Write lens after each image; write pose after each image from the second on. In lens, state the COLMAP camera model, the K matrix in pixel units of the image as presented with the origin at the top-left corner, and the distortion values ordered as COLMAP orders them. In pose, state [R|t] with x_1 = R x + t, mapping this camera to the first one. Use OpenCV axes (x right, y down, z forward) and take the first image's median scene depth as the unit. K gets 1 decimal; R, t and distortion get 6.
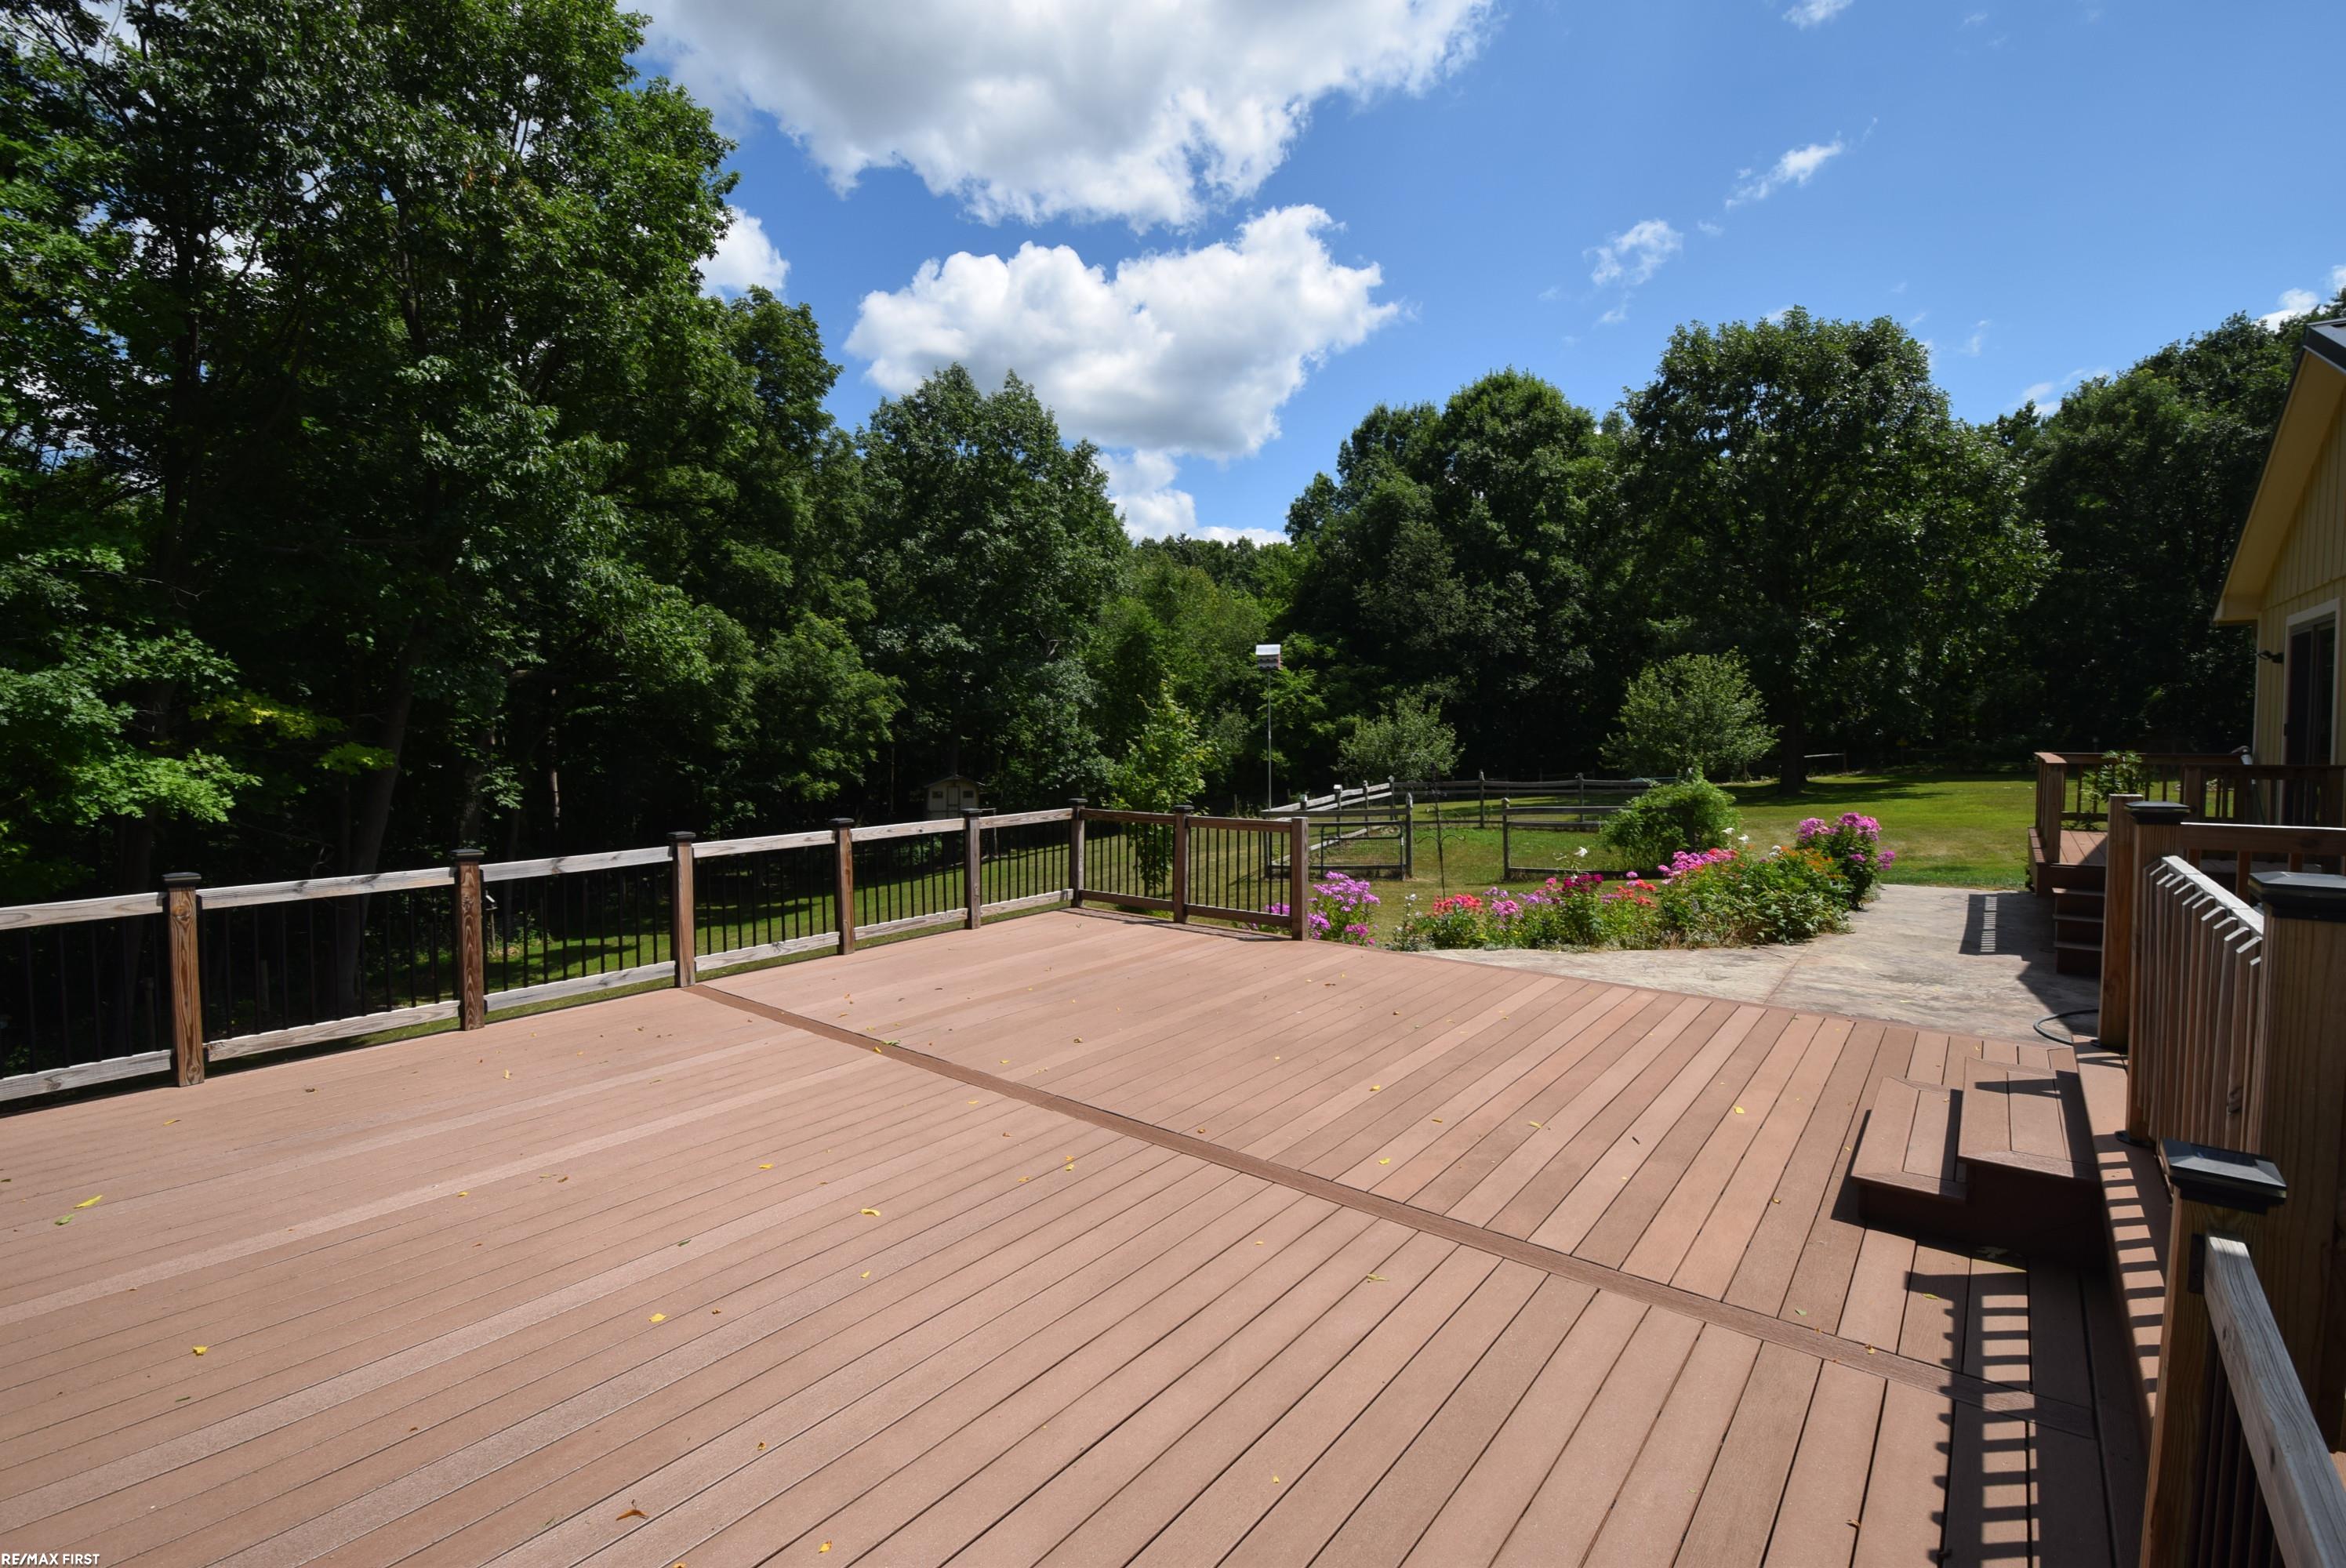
lens RADIAL K [[1013.2, 0, 1173.0], [0, 1013.2, 784.0], [0, 0, 1]] dist [0.001594, -0.020823]
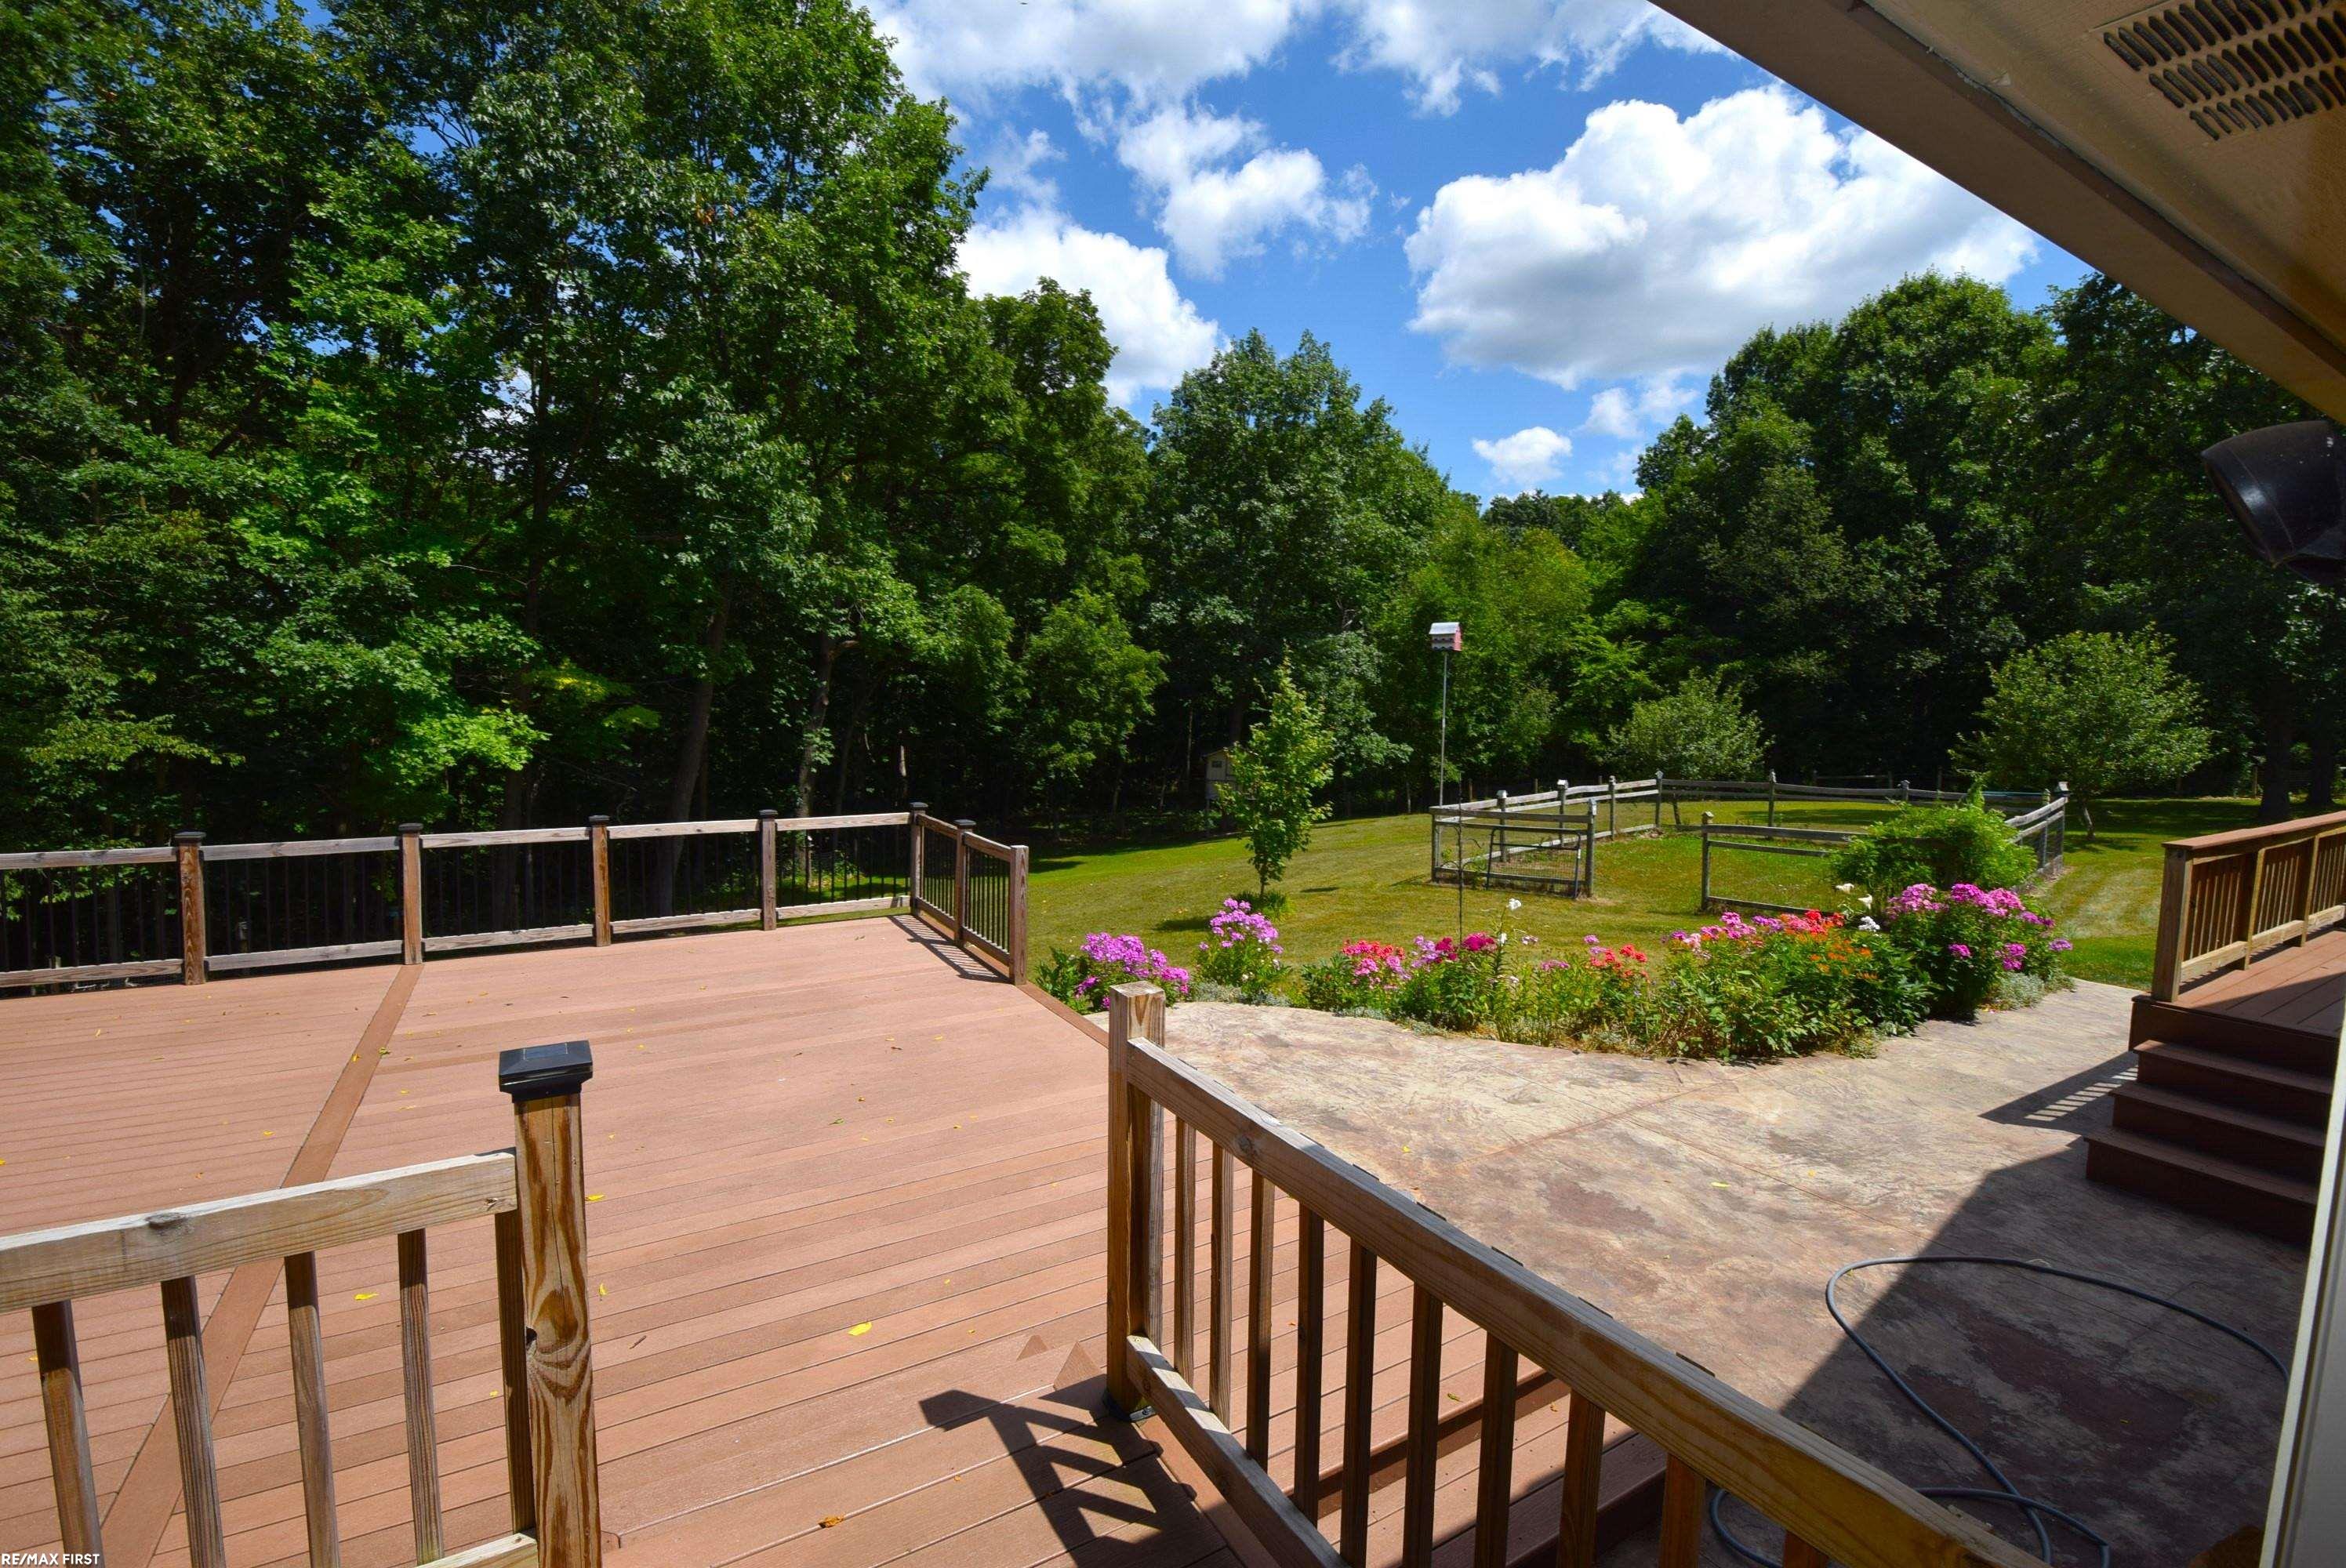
lens RADIAL K [[1013.2, 0, 1173.0], [0, 1013.2, 784.0], [0, 0, 1]] dist [0.001594, -0.020823]
pose [[0.935494, 0.053633, -0.349249, 0.095964], [-0.041855, 0.998274, 0.041189, -0.011257], [0.350855, -0.023914, 0.936124, 0.037118]]
